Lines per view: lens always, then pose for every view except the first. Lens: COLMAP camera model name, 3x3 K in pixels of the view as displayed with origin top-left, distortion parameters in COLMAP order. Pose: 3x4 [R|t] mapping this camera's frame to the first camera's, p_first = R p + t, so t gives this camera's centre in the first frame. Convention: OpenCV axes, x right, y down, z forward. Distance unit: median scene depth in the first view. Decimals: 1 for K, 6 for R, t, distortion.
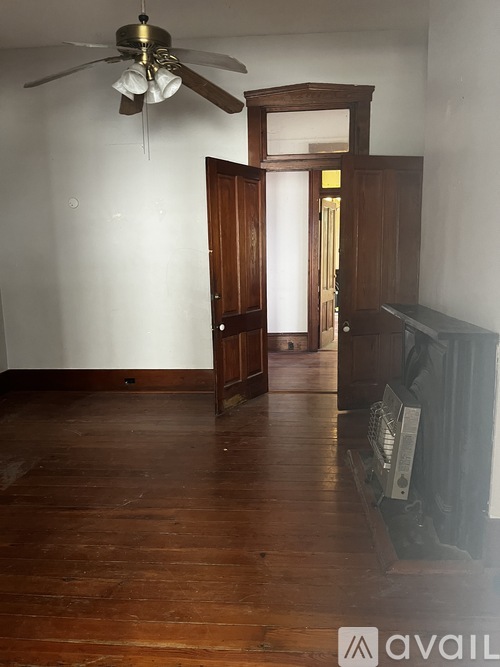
lens RADIAL K [[502.6, 0, 245.9], [0, 502.6, 340.8], [0, 0, 1]] dist [0.041253, -0.090304]
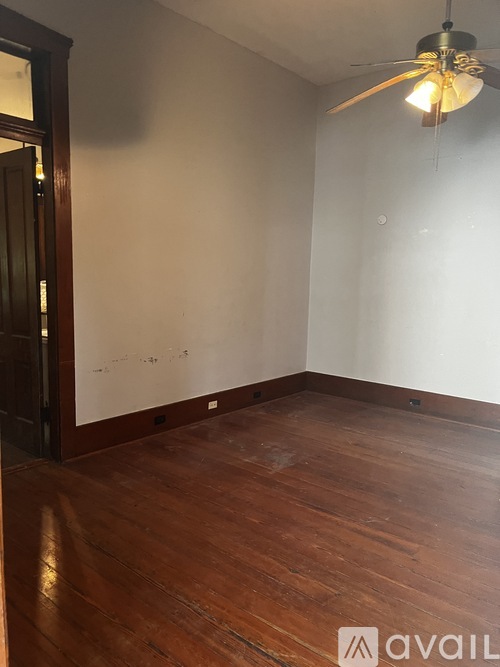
lens RADIAL K [[502.6, 0, 245.9], [0, 502.6, 340.8], [0, 0, 1]] dist [0.041253, -0.090304]
pose [[0.794419, 0.115416, -0.596303, 0.119728], [-0.137305, 0.990490, 0.008788, -0.000203], [0.591647, 0.074895, 0.802711, 0.047417]]
